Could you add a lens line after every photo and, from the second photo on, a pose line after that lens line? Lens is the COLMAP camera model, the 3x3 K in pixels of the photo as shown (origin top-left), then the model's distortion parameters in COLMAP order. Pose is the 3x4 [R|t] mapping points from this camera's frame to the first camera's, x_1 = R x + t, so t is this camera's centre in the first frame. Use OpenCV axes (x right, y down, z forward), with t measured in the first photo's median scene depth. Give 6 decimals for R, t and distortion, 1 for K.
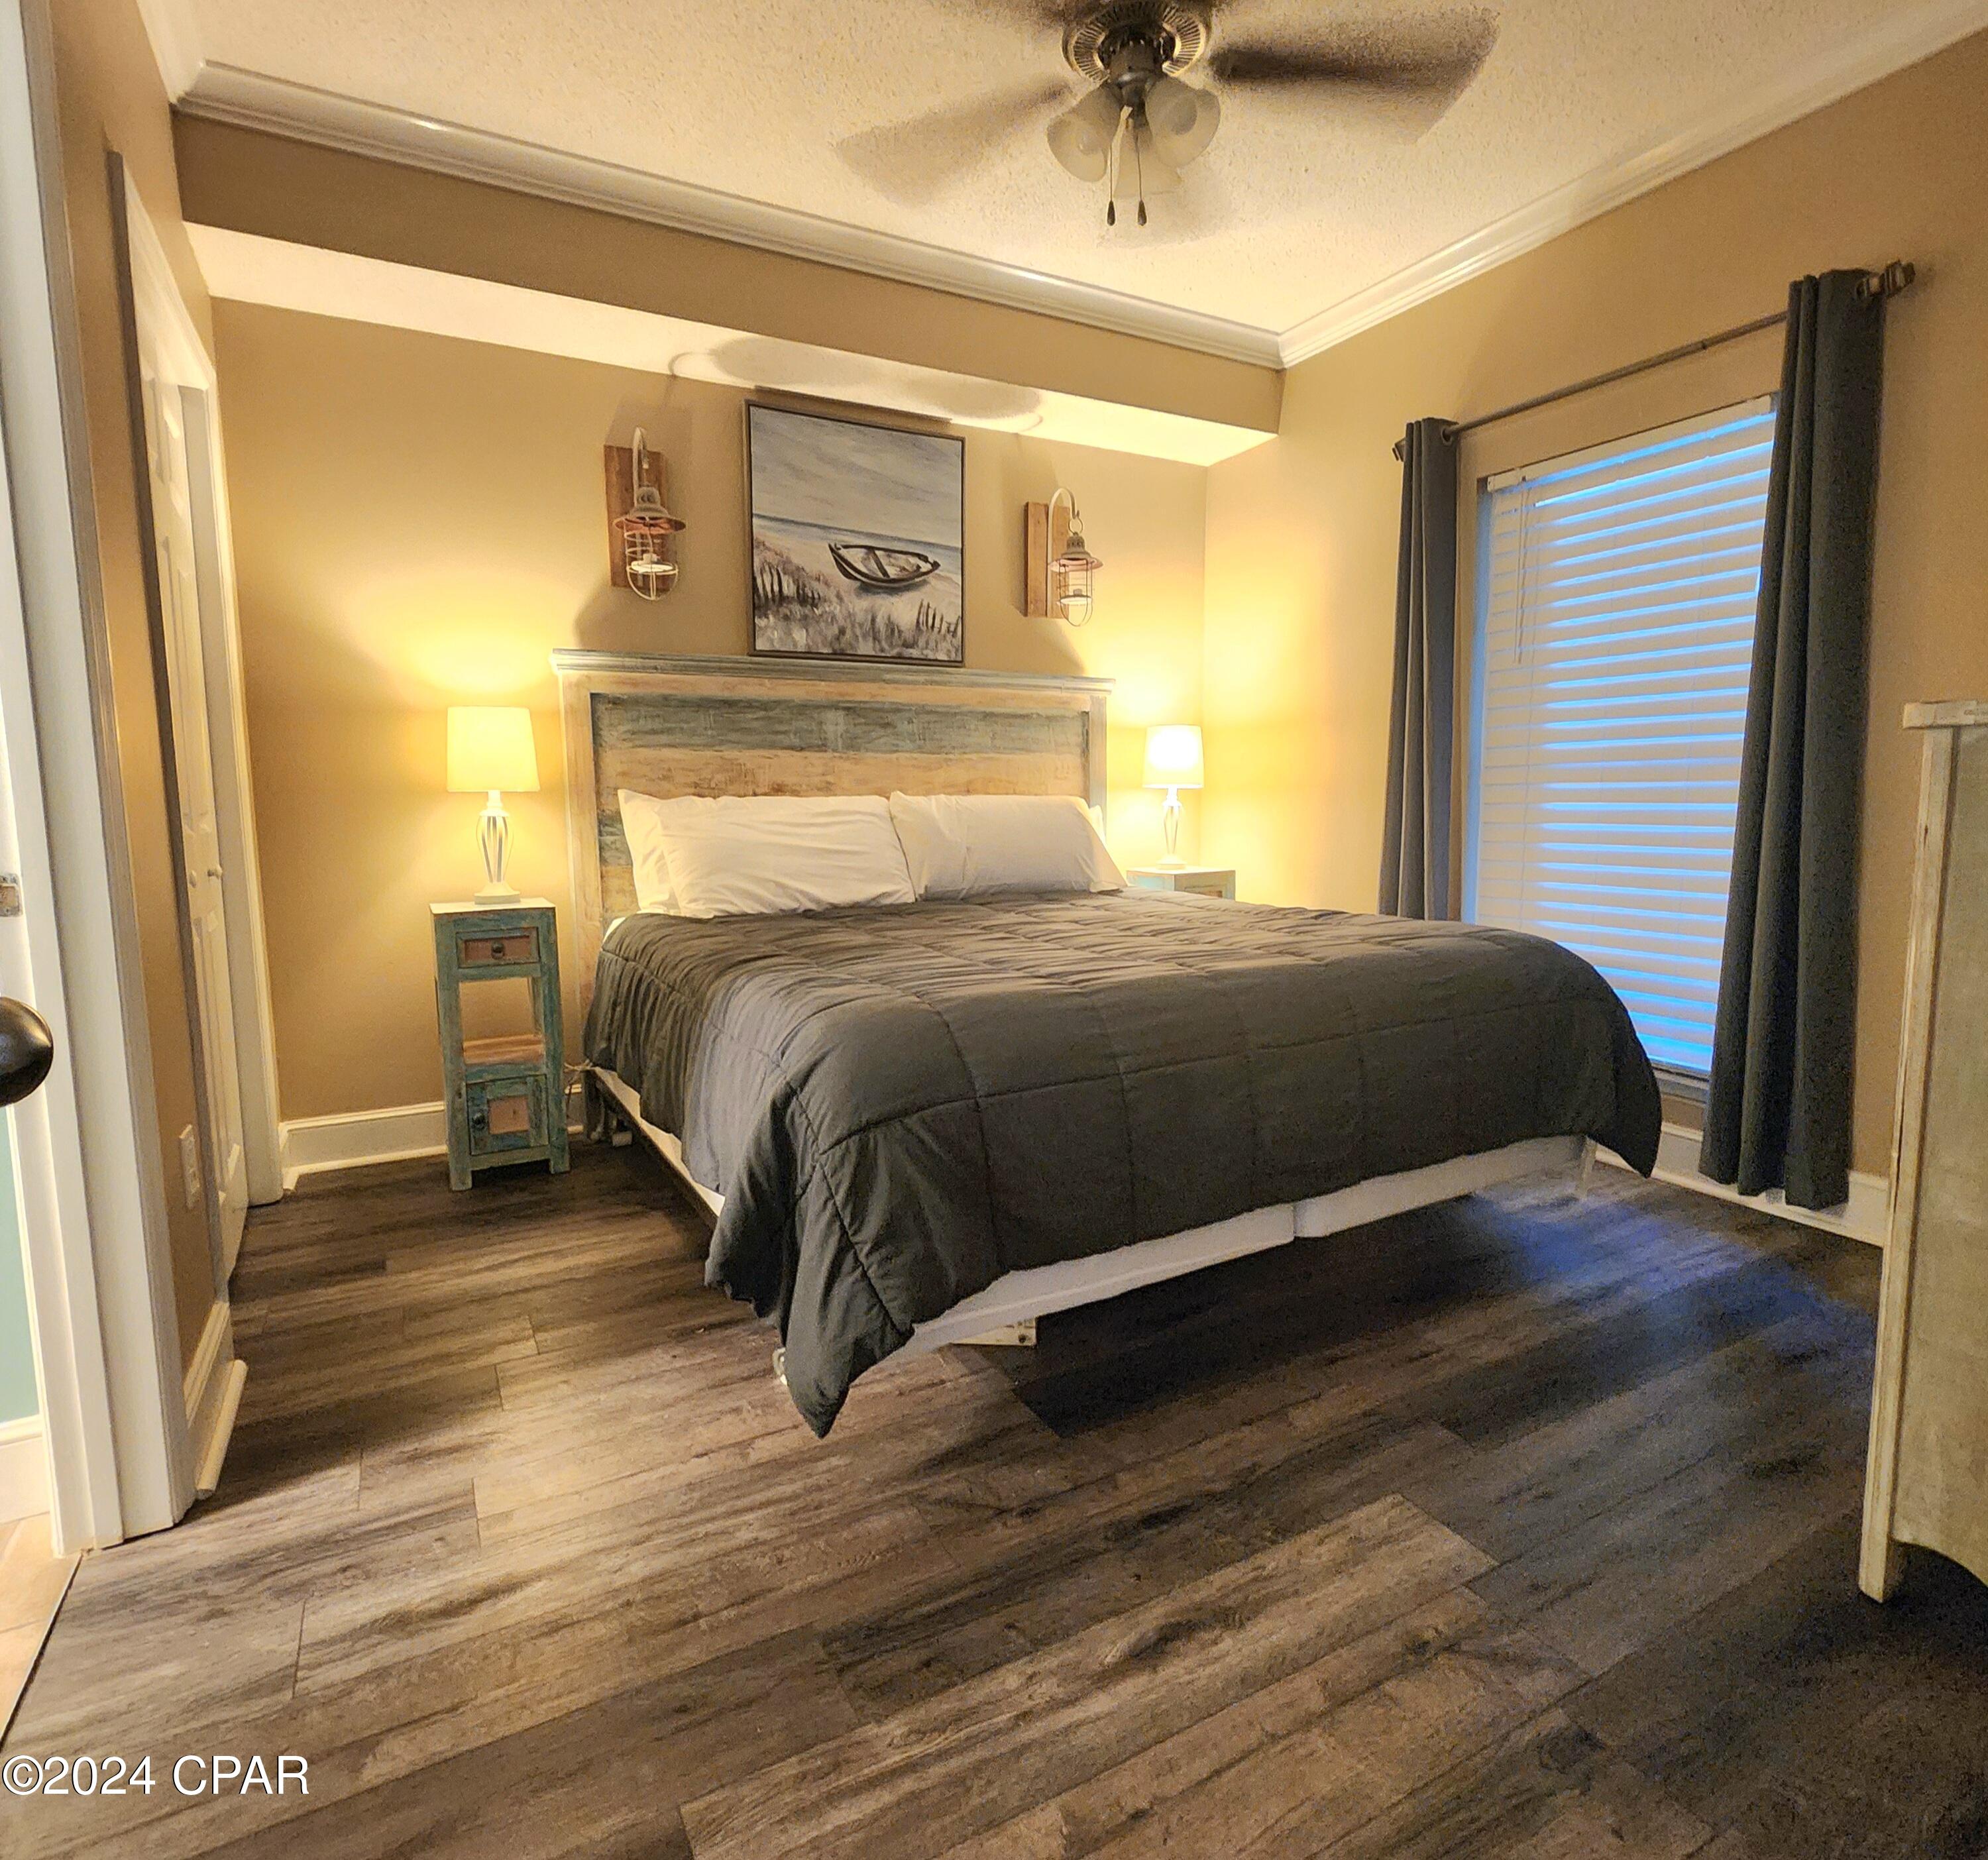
lens RADIAL K [[1081.6, 0, 992.5], [0, 1081.6, 925.9], [0, 0, 1]] dist [-0.000167, -0.000568]
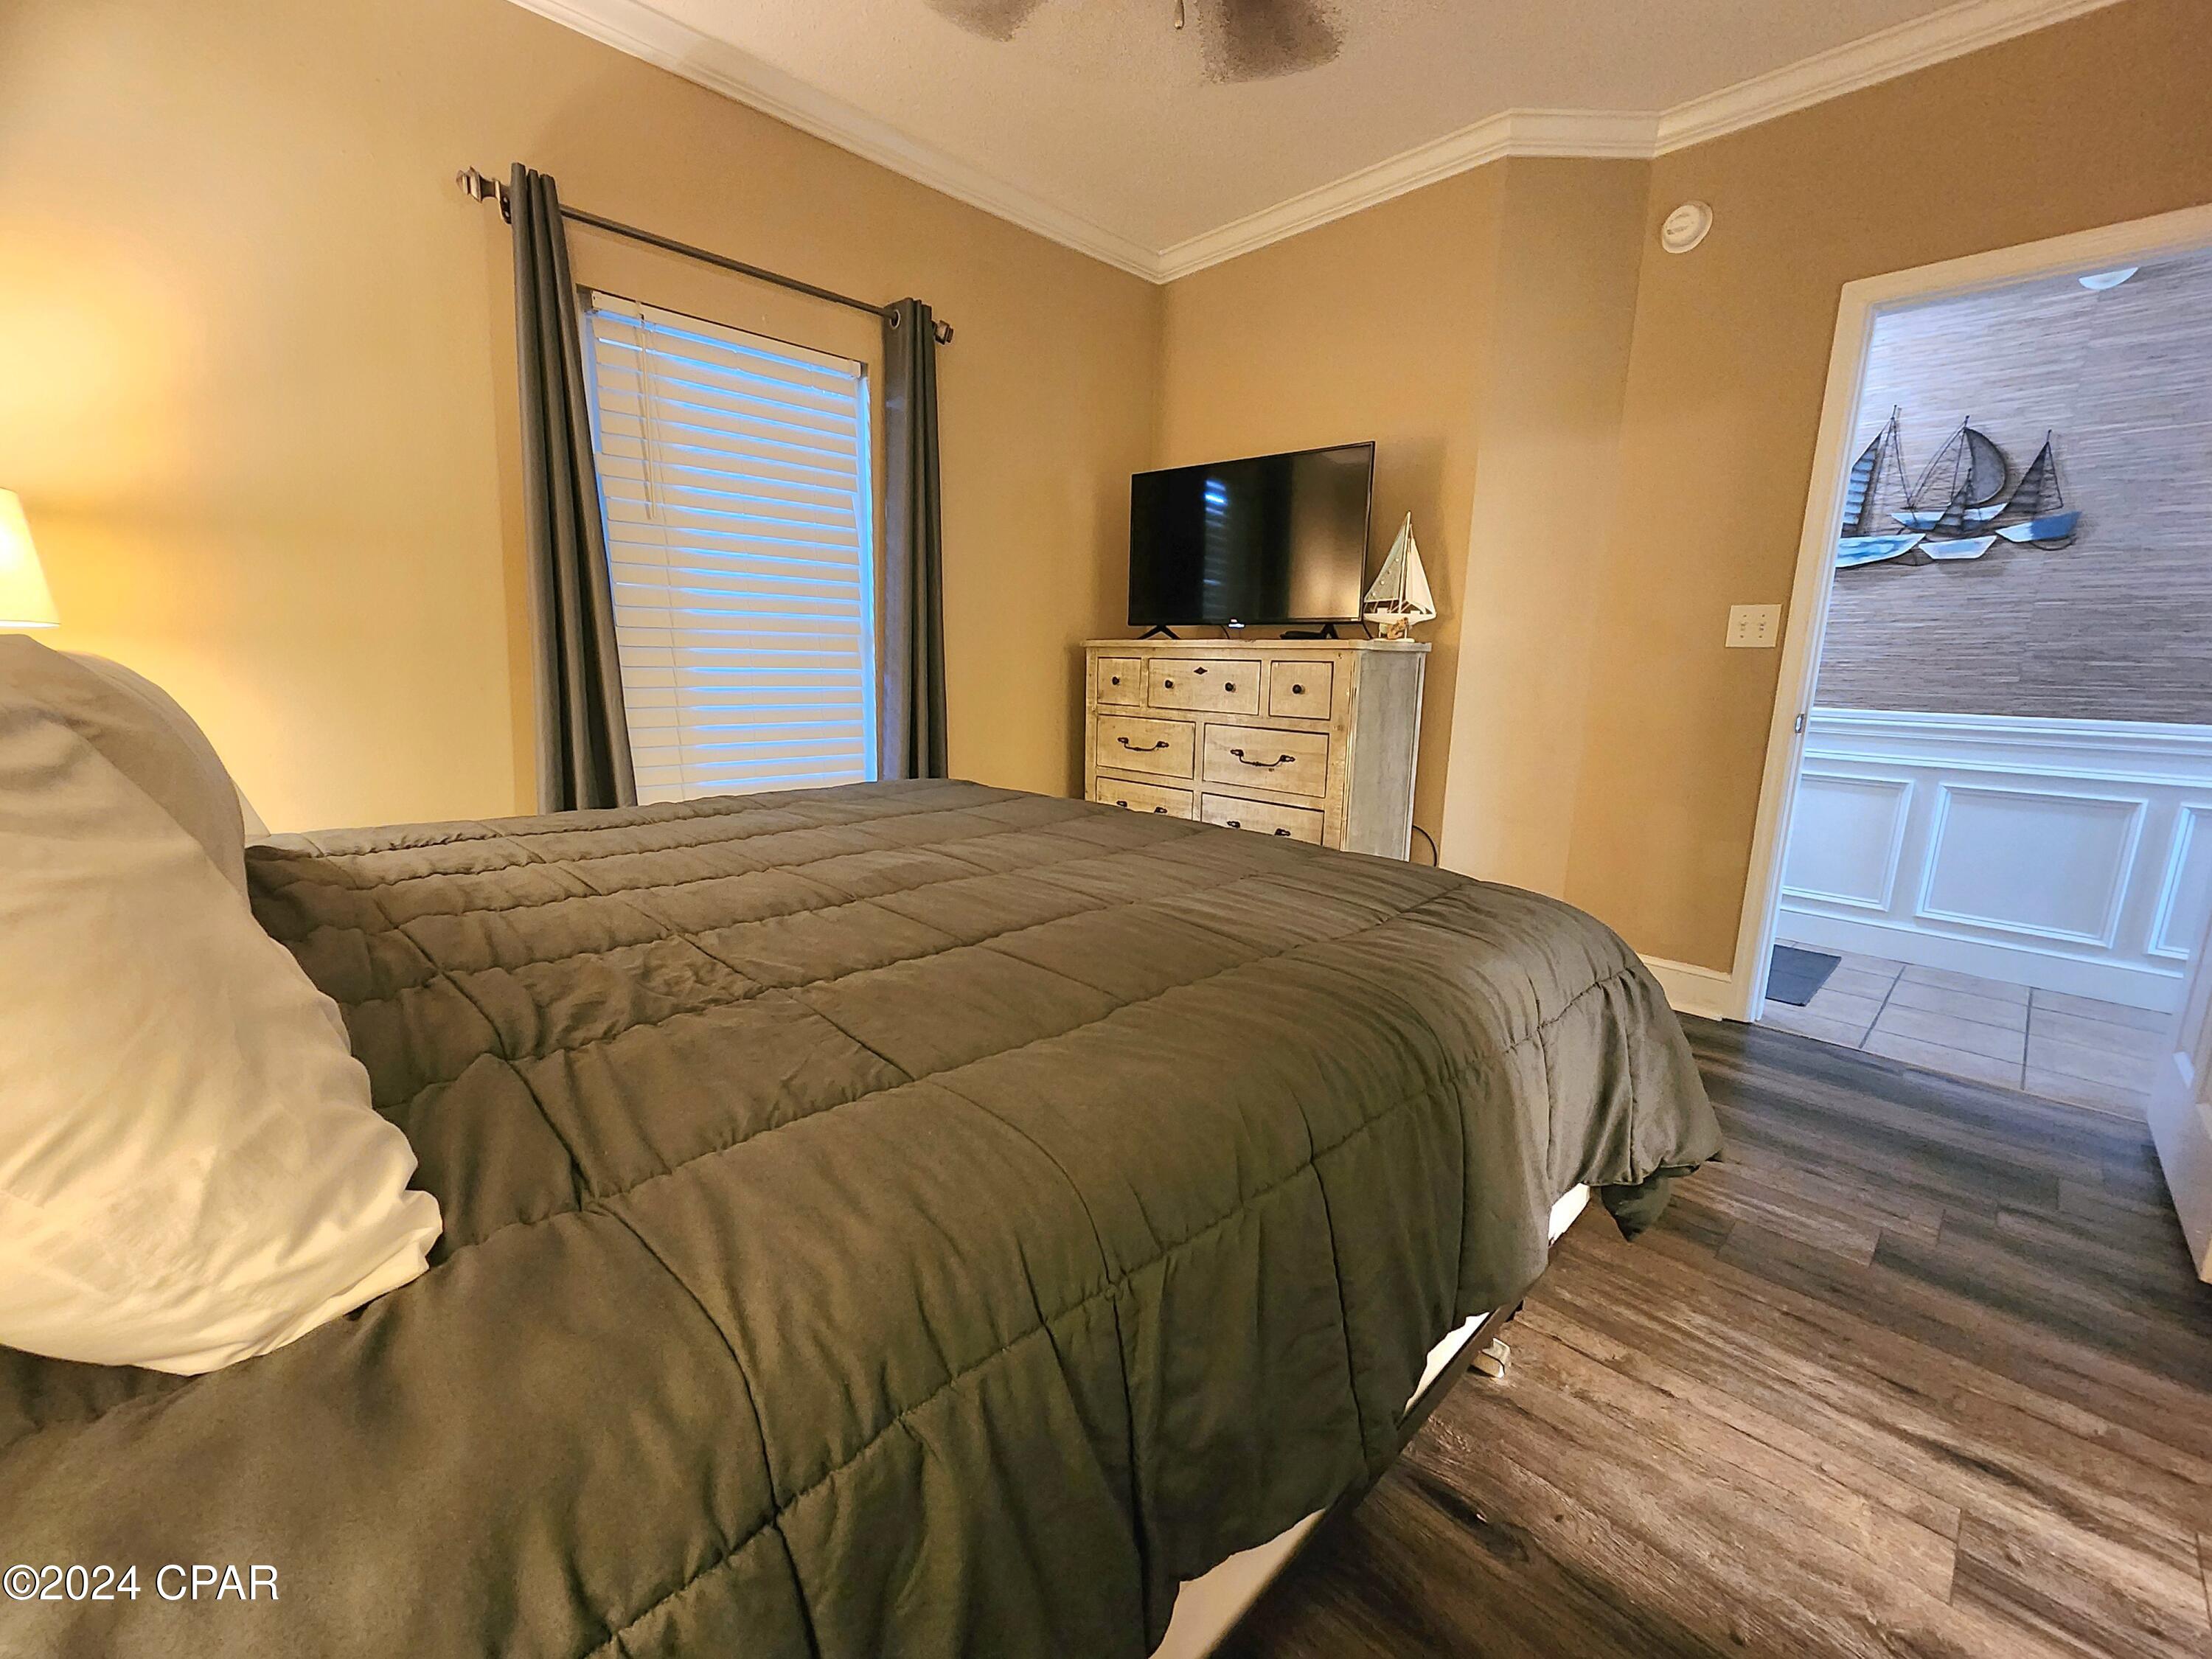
lens RADIAL K [[942.3, 0, 1094.9], [0, 942.3, 837.2], [0, 0, 1]] dist [-0.003174, 0.000914]
pose [[-0.272318, -0.177056, 0.945777, -0.882337], [0.104026, 0.971746, 0.211869, -0.211366], [-0.956568, 0.156081, -0.246206, 1.724020]]
